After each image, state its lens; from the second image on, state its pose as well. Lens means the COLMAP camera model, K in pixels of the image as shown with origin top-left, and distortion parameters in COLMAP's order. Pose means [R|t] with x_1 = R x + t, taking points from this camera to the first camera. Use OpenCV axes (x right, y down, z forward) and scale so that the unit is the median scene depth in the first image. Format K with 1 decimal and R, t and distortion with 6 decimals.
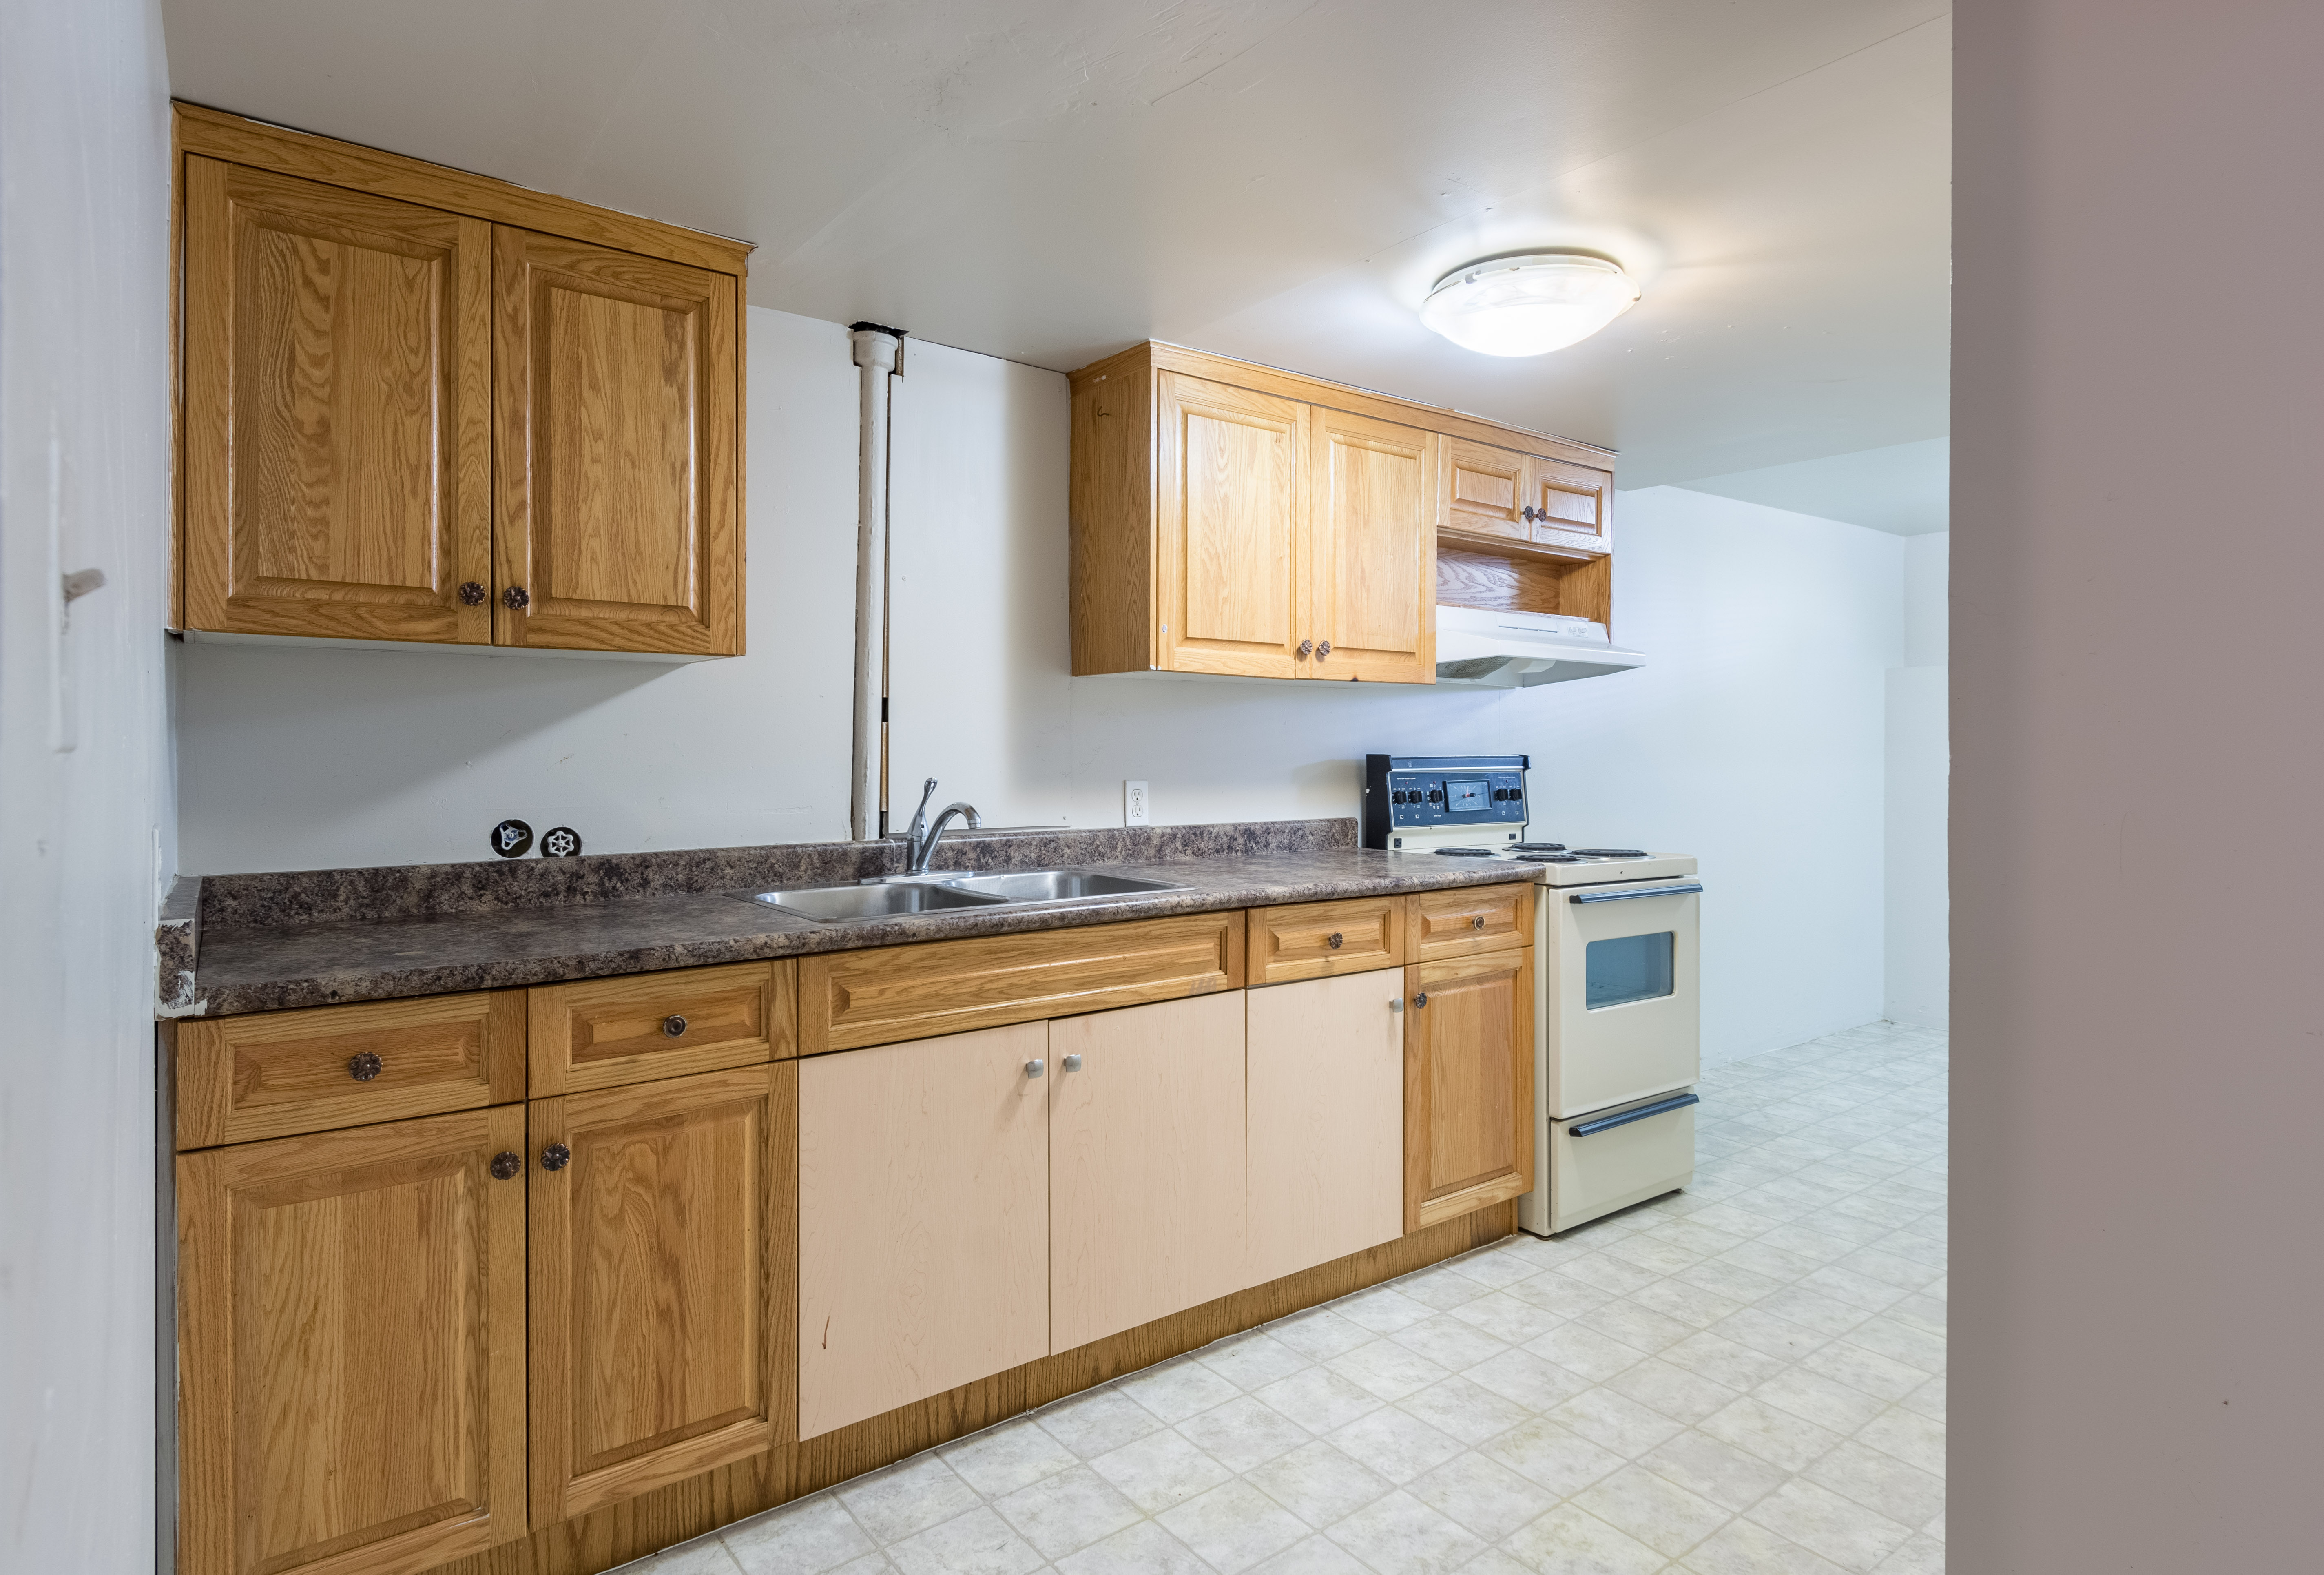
lens RADIAL K [[1255.2, 0, 1160.4], [0, 1255.2, 771.4], [0, 0, 1]] dist [0.001659, 0.000632]
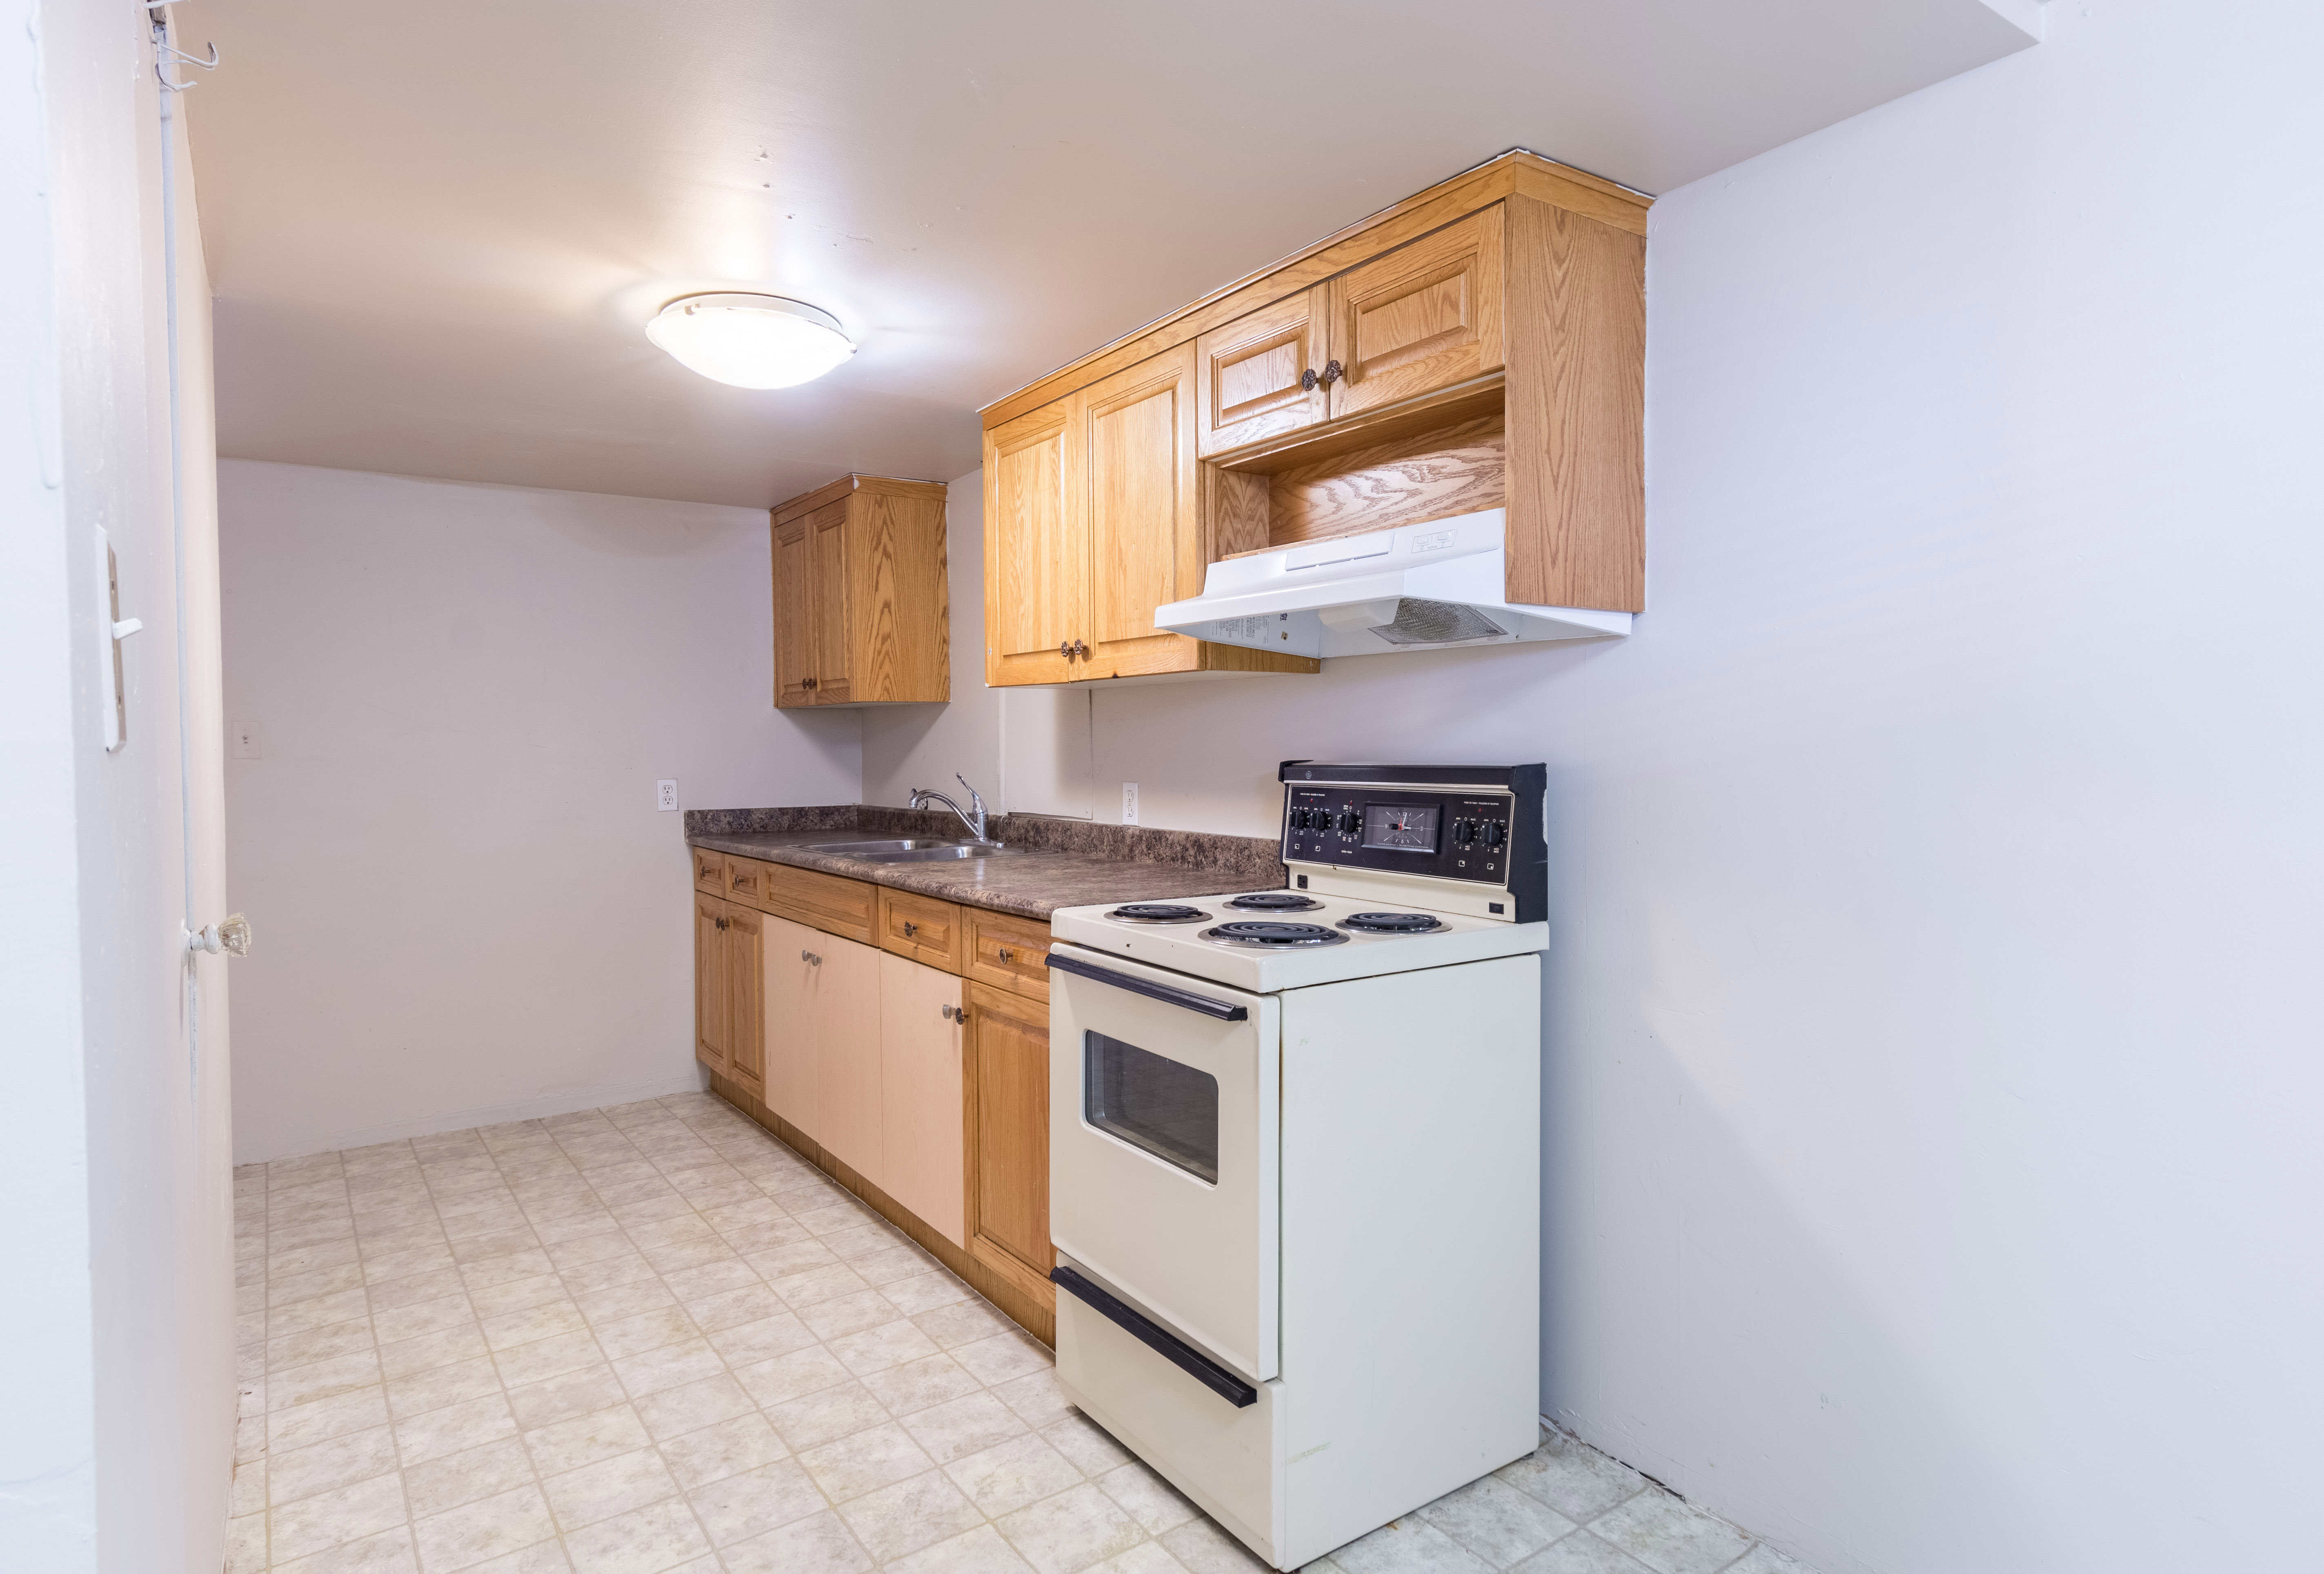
lens RADIAL K [[1255.2, 0, 1158.7], [0, 1255.2, 790.0], [0, 0, 1]] dist [0.001659, 0.000632]
pose [[-0.026232, 0.038931, -0.998898, 1.090968], [-0.010813, 0.999172, 0.039226, -0.029166], [0.999597, 0.011830, -0.025789, 1.105458]]
